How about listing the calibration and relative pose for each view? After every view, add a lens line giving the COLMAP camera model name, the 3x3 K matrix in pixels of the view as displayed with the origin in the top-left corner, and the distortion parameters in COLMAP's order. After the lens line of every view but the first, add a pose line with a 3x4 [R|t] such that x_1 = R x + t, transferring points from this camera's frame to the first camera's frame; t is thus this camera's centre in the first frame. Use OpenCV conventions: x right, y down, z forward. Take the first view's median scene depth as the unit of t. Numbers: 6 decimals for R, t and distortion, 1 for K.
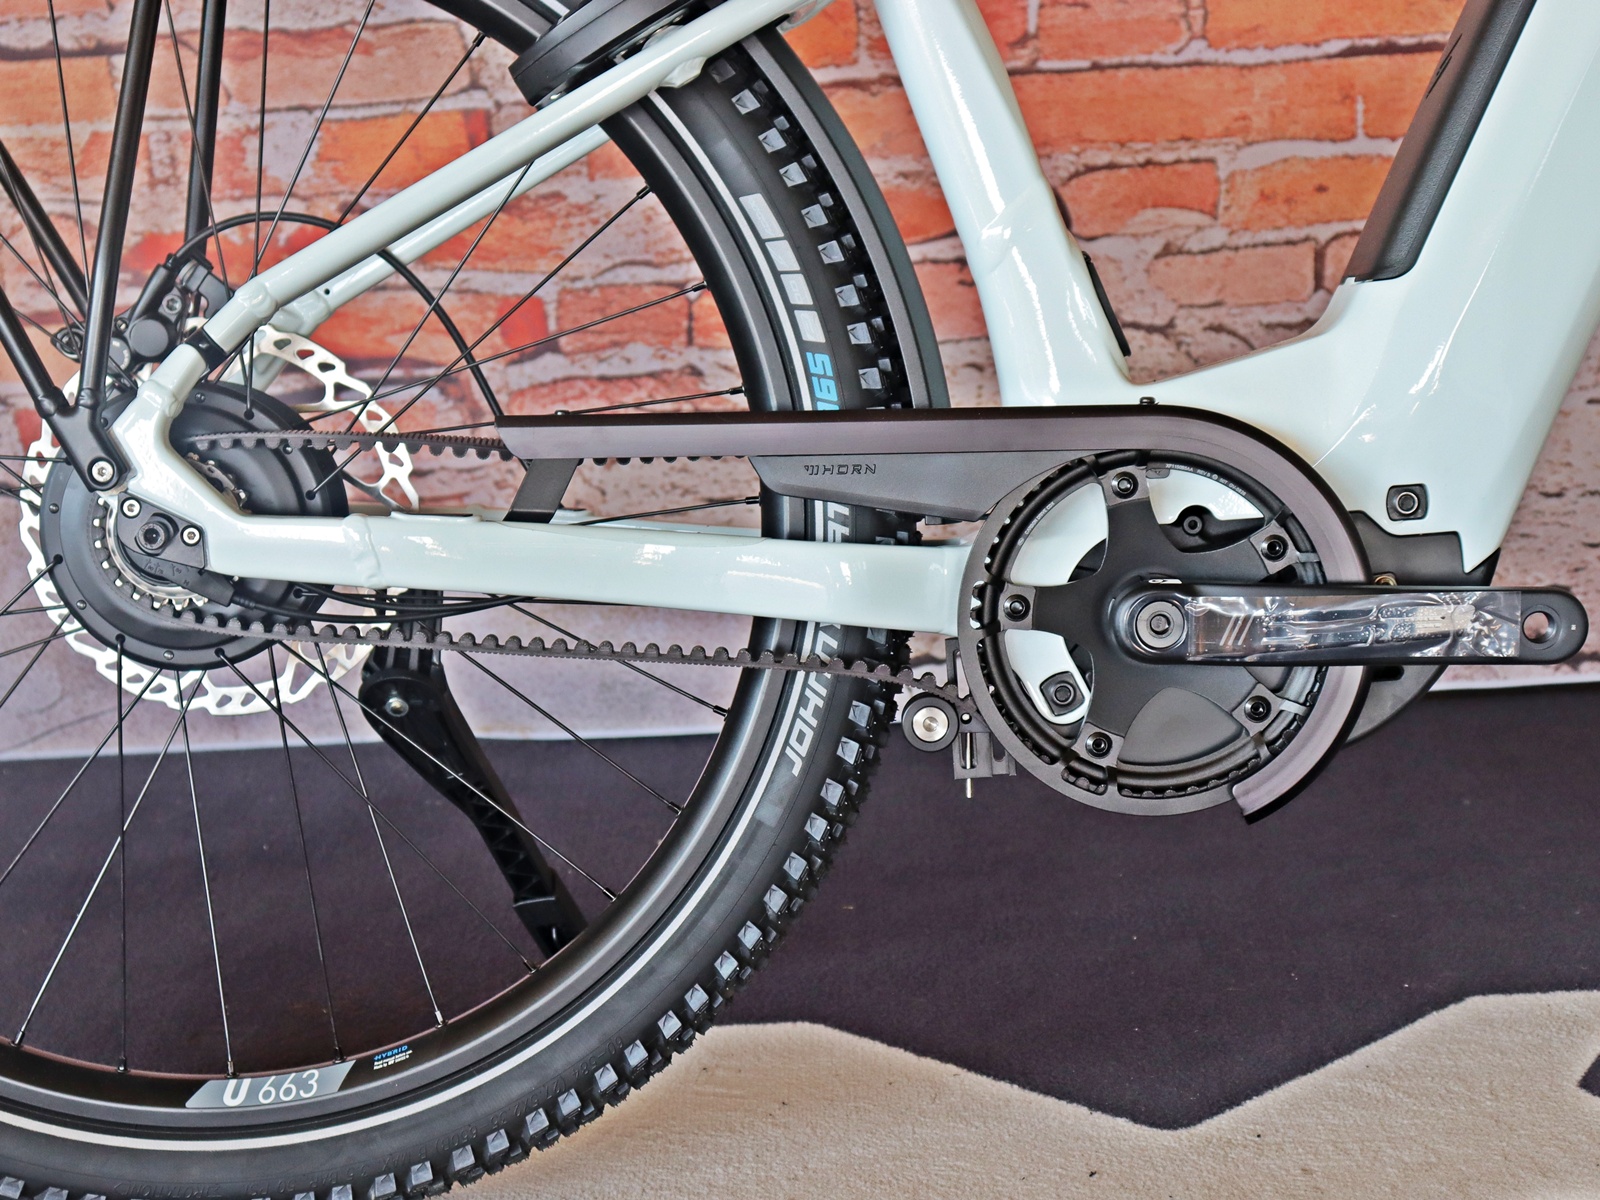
lens RADIAL K [[3053.1, 0, 791.5], [0, 3053.1, 650.1], [0, 0, 1]] dist [0.106009, 0.000000]
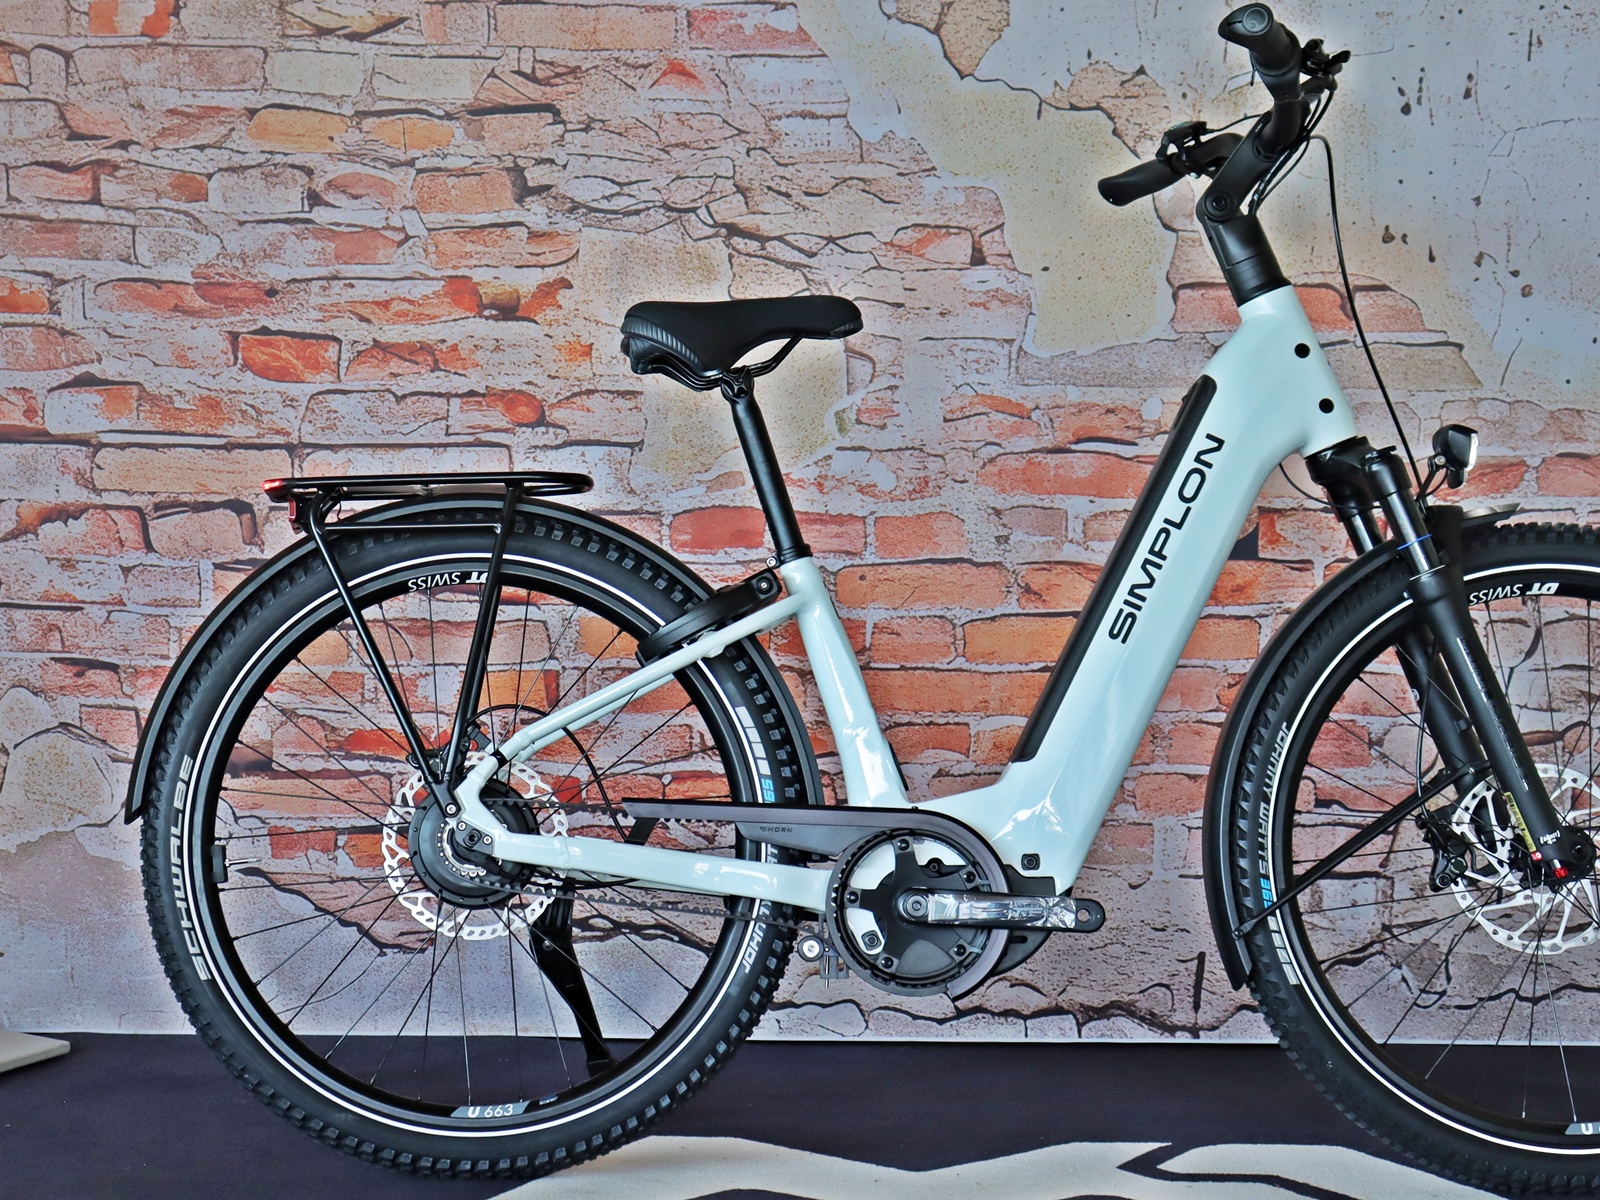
lens RADIAL K [[3479.1, 0, 574.9], [0, 3479.1, 610.6], [0, 0, 1]] dist [0.116897, 0.000000]
pose [[0.998165, 0.060278, -0.005728, -0.080090], [-0.060166, 0.976748, -0.205774, 0.202839], [-0.006808, 0.205741, 0.978583, -0.973679]]
